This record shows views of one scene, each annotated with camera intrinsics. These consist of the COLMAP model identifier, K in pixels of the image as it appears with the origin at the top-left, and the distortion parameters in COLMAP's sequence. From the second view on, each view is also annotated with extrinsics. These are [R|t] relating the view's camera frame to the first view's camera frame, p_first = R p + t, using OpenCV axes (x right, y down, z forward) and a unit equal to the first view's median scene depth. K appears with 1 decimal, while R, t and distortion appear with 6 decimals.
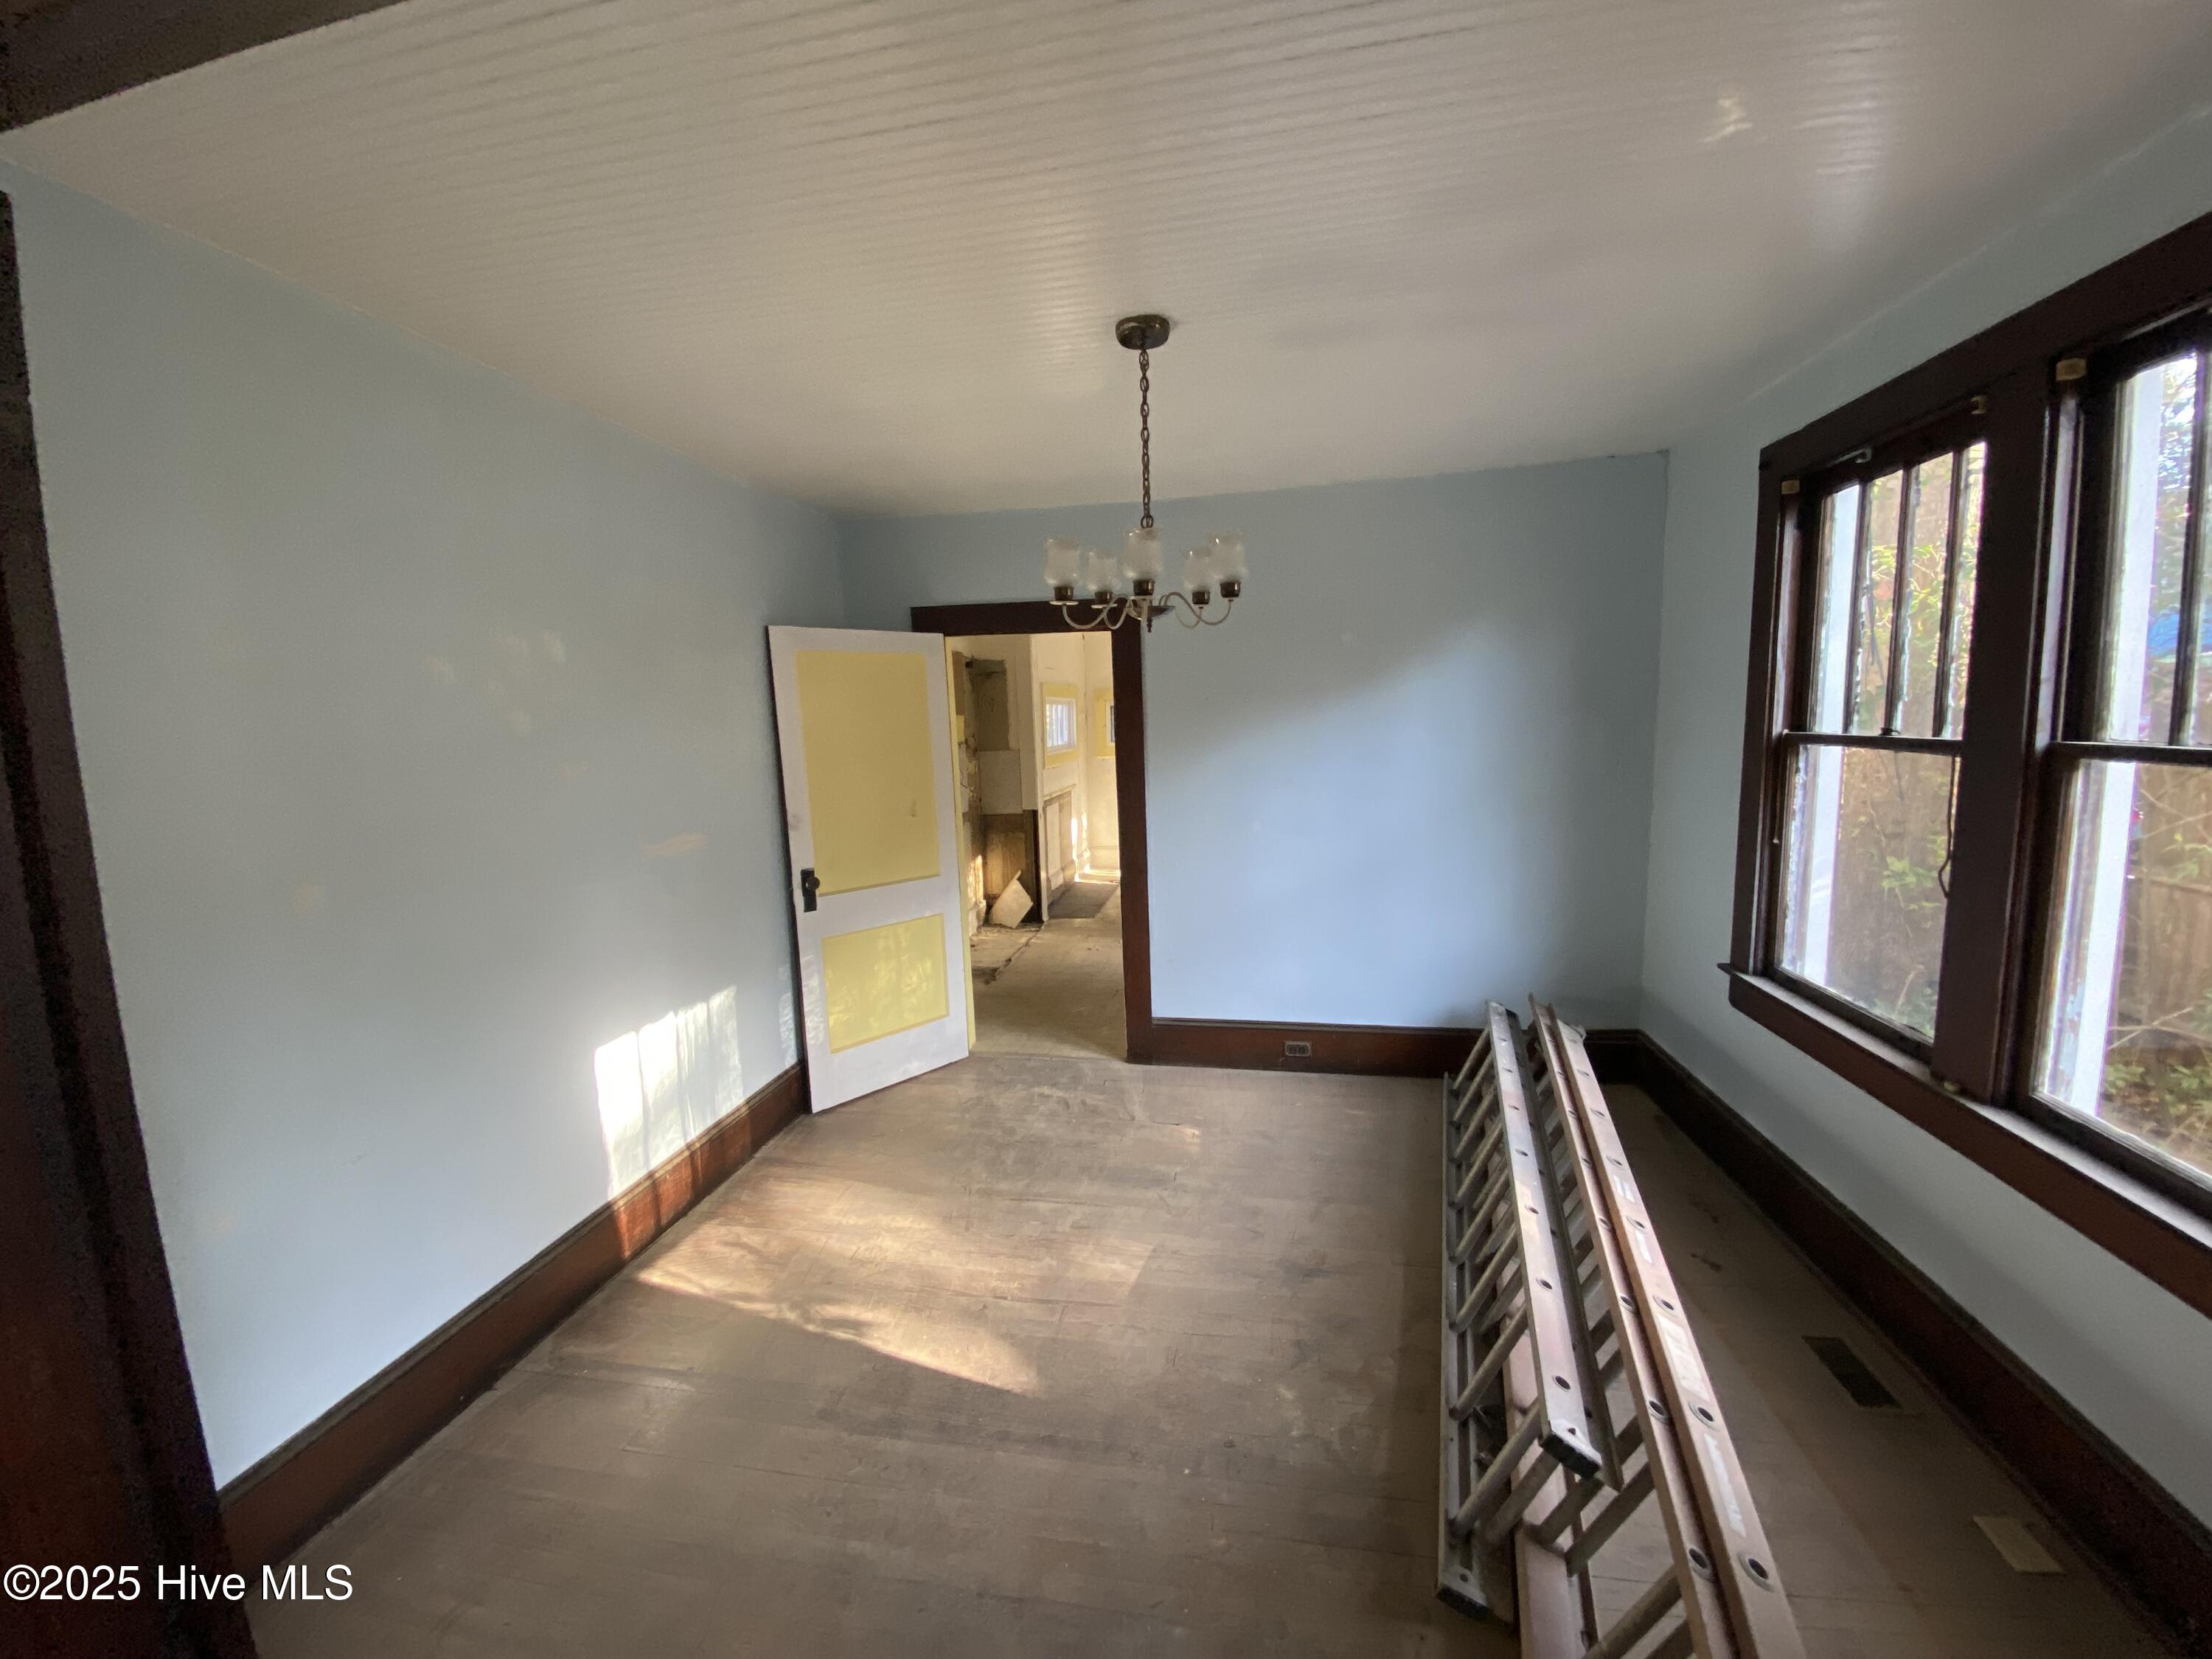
lens RADIAL K [[896.4, 0, 1102.0], [0, 896.4, 828.6], [0, 0, 1]] dist [-0.023668, -0.000908]
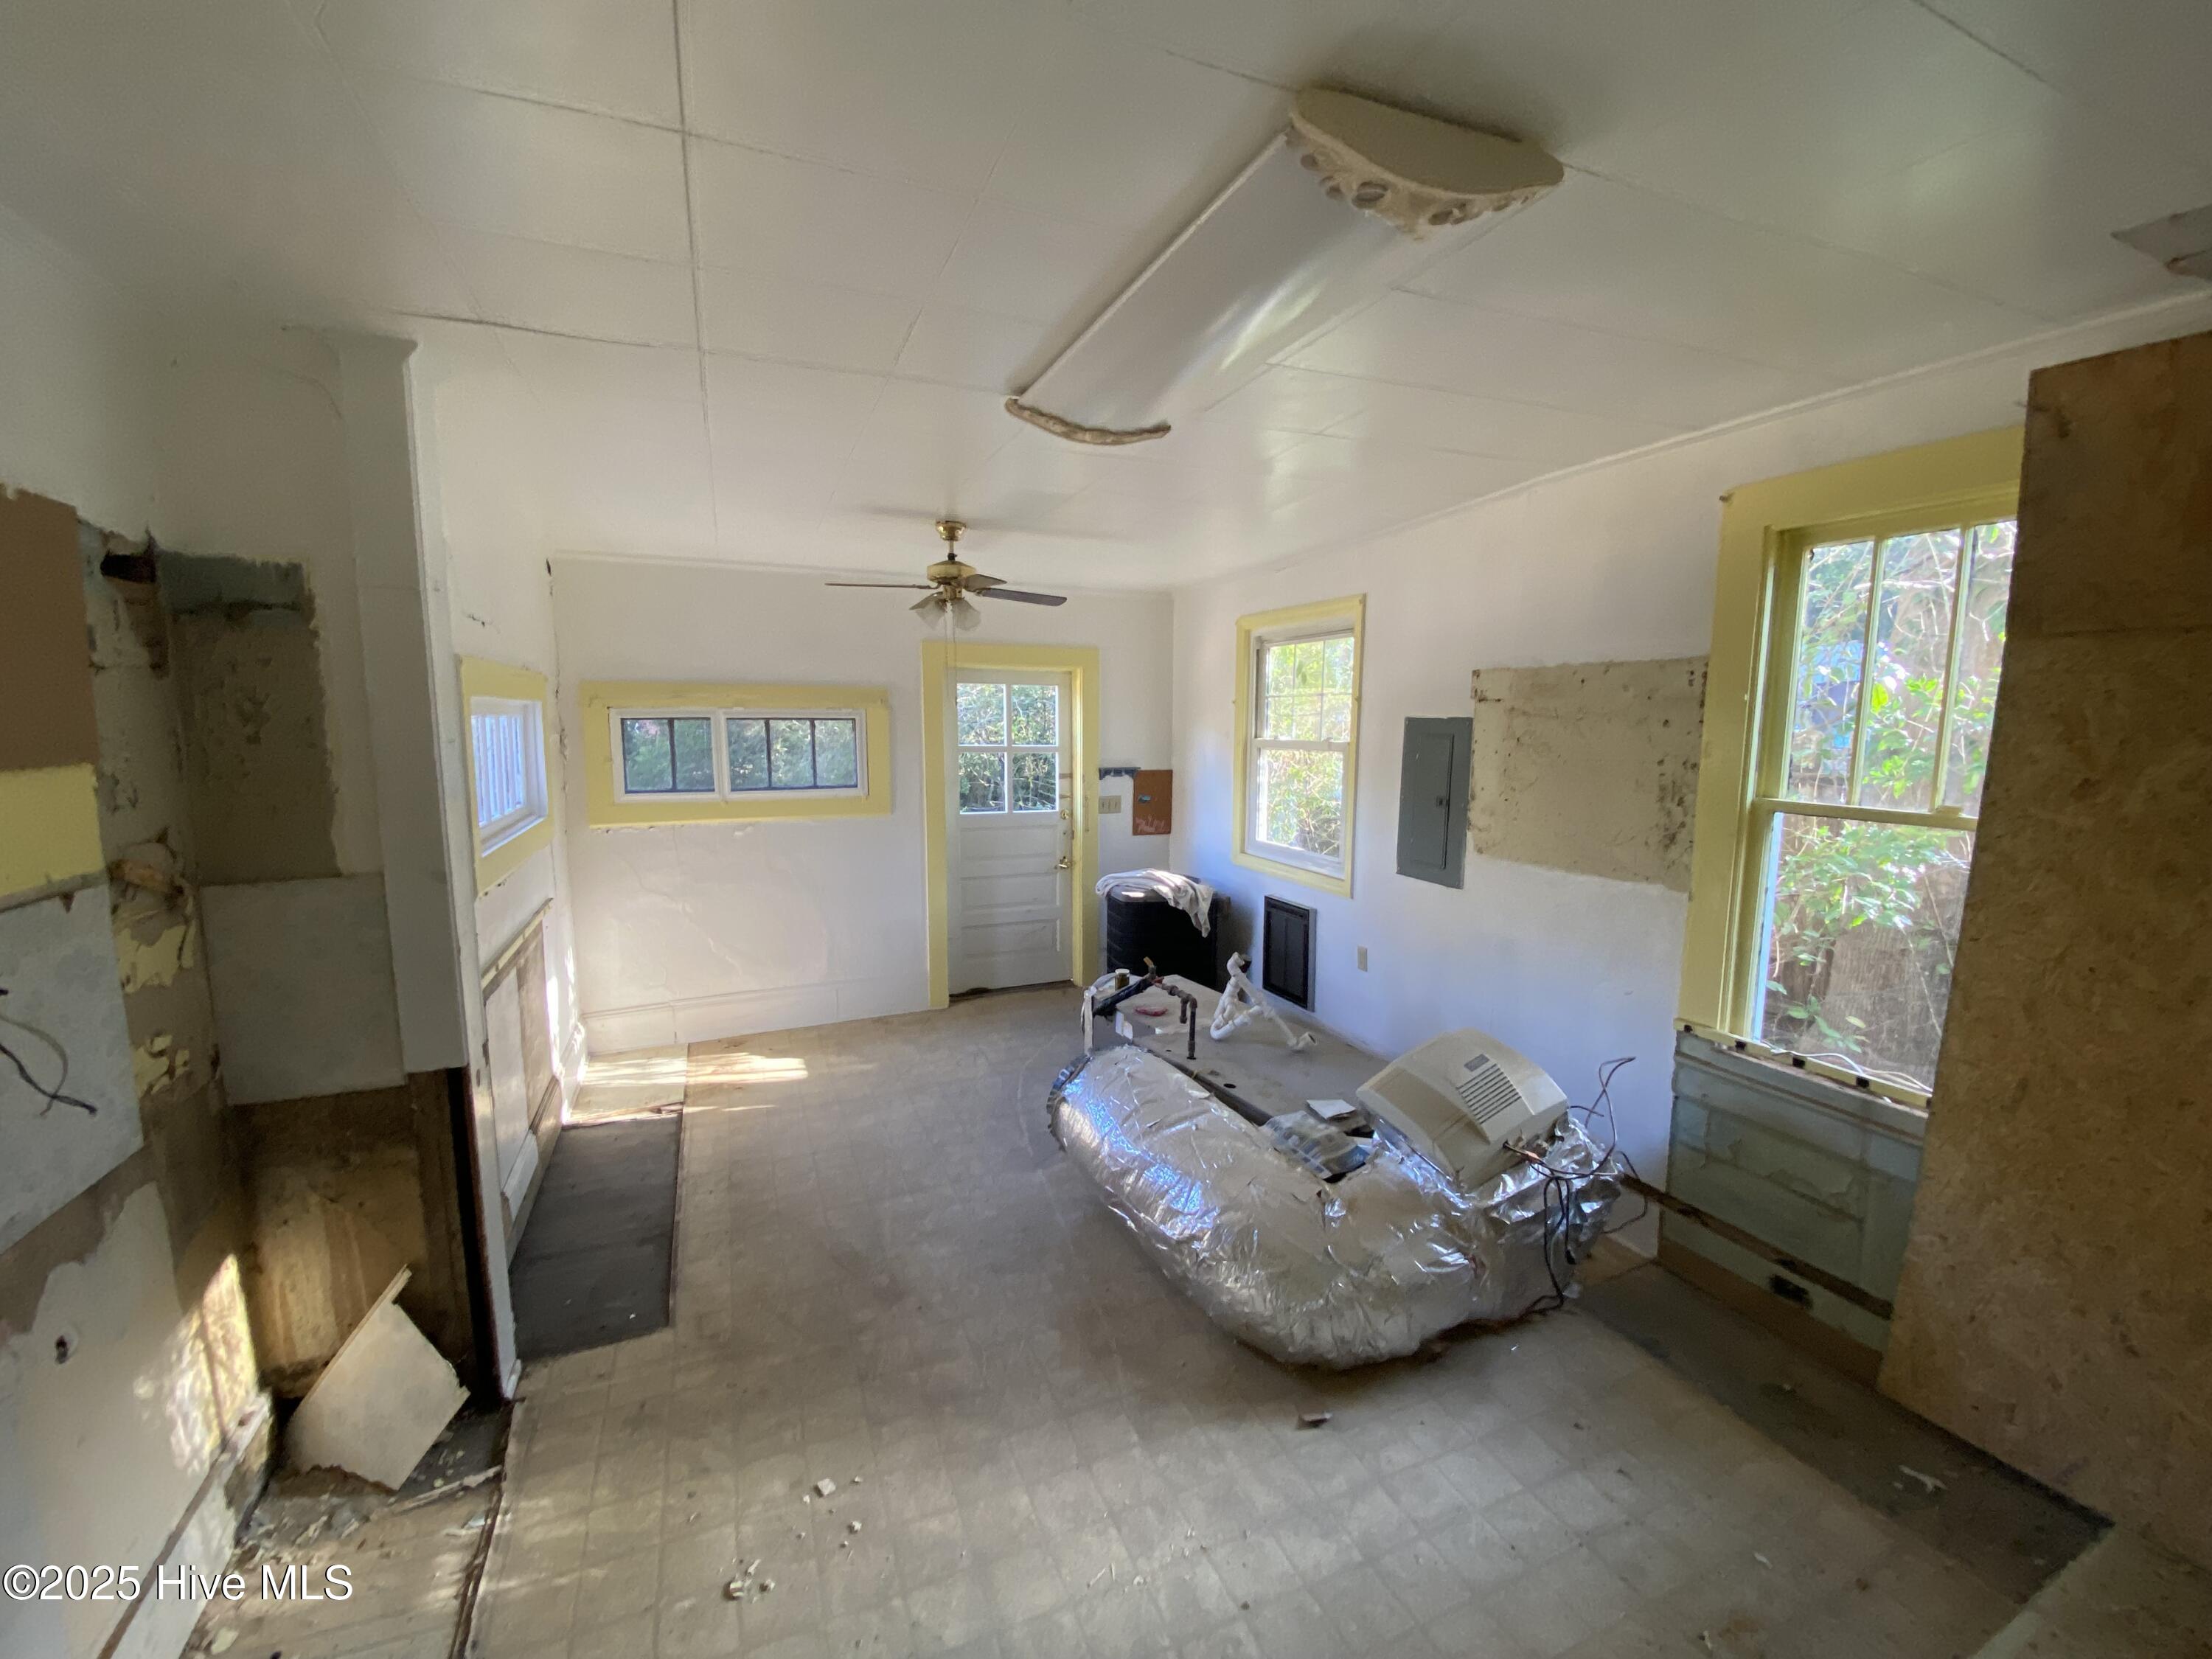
lens RADIAL K [[896.4, 0, 1101.6], [0, 896.4, 828.7], [0, 0, 1]] dist [-0.023668, -0.000908]
pose [[0.833399, -0.038087, 0.551358, -0.053239], [0.039835, 0.999167, 0.008808, -0.095013], [-0.551234, 0.014623, 0.834222, 0.620994]]
